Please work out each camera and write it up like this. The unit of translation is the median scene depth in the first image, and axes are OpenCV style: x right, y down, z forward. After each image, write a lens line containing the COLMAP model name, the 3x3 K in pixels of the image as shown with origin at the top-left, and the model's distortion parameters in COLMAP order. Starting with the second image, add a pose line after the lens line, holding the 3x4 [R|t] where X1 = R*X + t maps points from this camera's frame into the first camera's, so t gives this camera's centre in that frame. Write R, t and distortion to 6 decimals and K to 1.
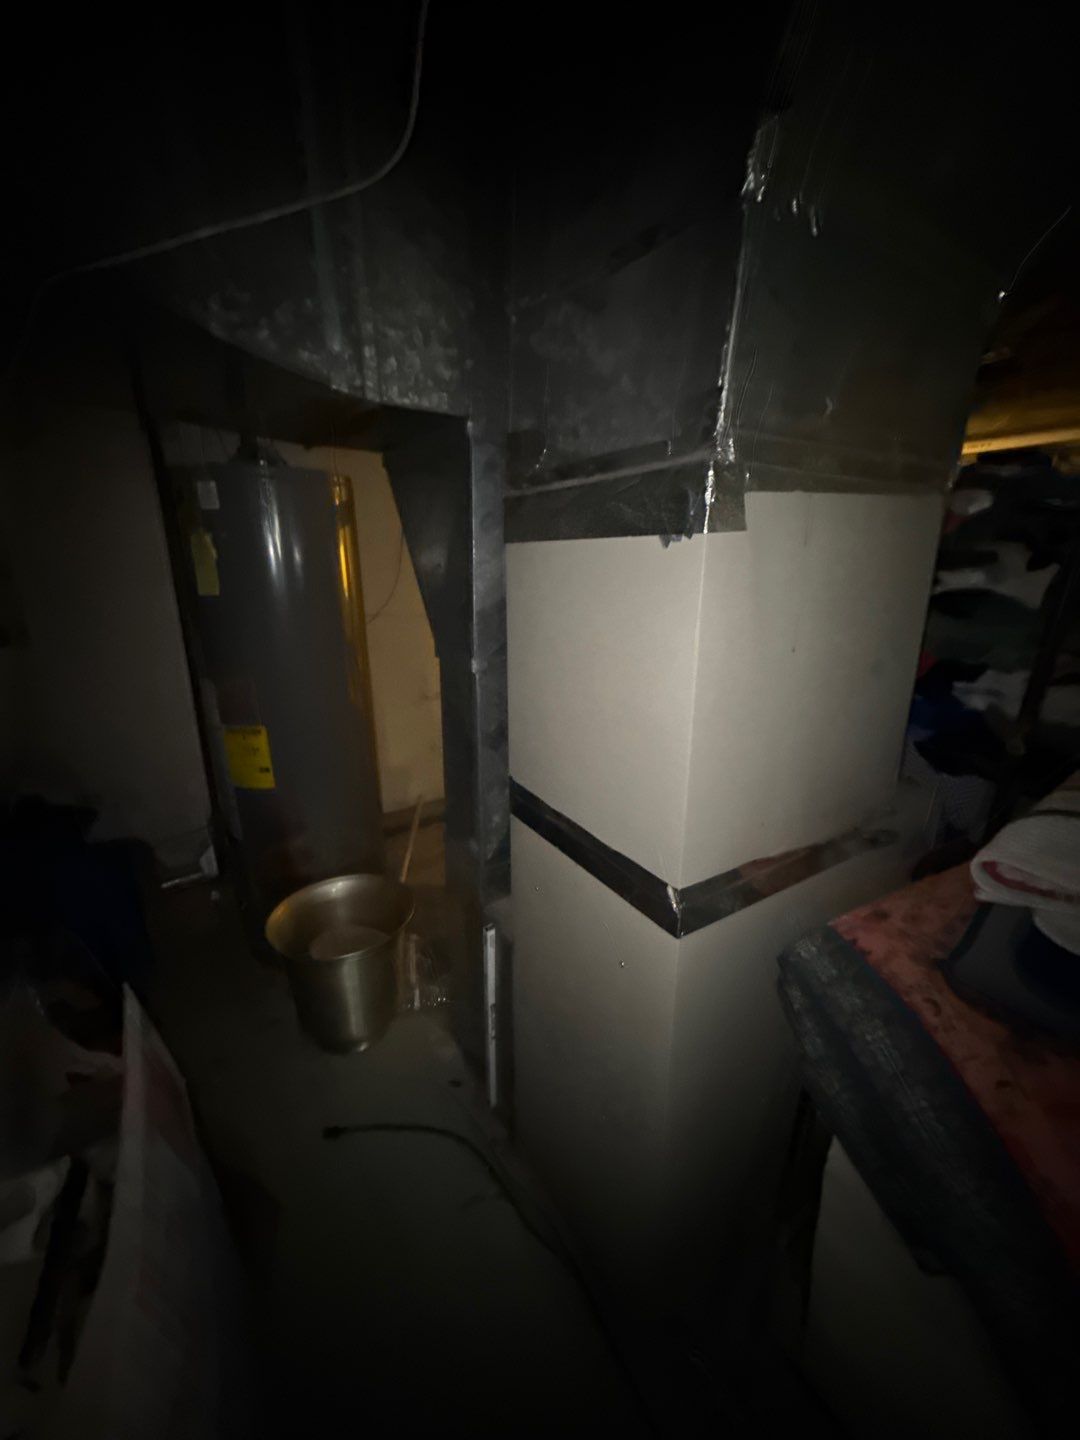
lens RADIAL K [[572.6, 0, 538.6], [0, 572.6, 721.8], [0, 0, 1]] dist [-0.004959, 0.001953]
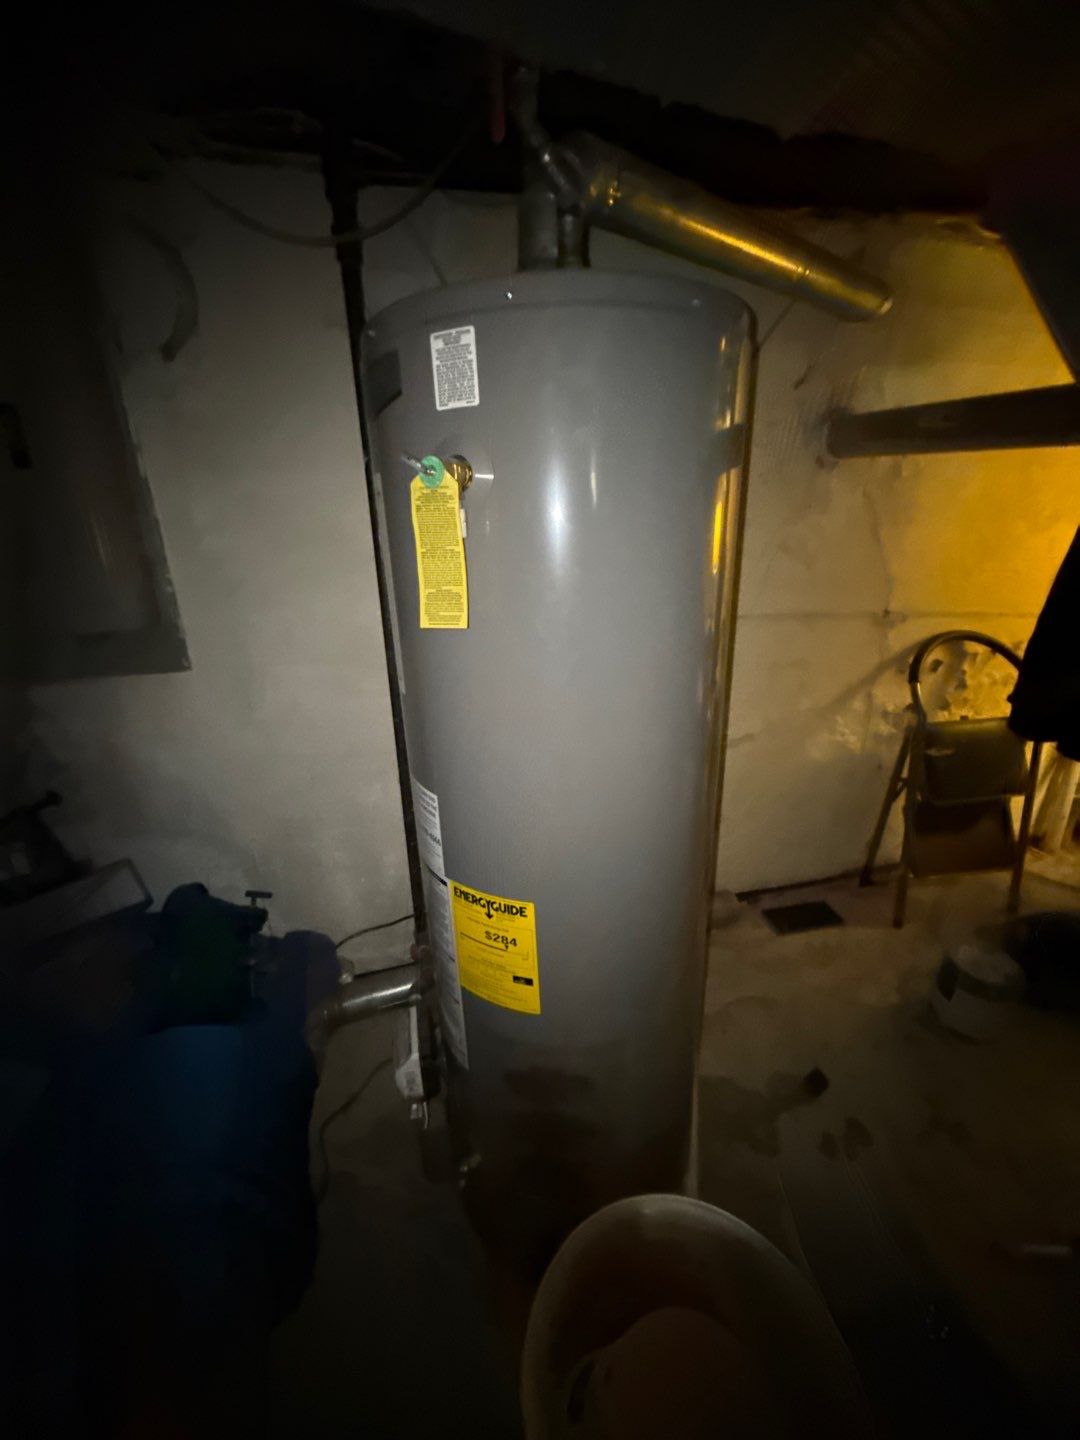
lens RADIAL K [[572.6, 0, 539.6], [0, 572.6, 720.6], [0, 0, 1]] dist [-0.004959, 0.001953]
pose [[0.955104, 0.063683, -0.289345, -0.345661], [-0.052300, 0.997529, 0.046913, -0.158792], [0.291617, -0.029674, 0.956075, 0.558973]]
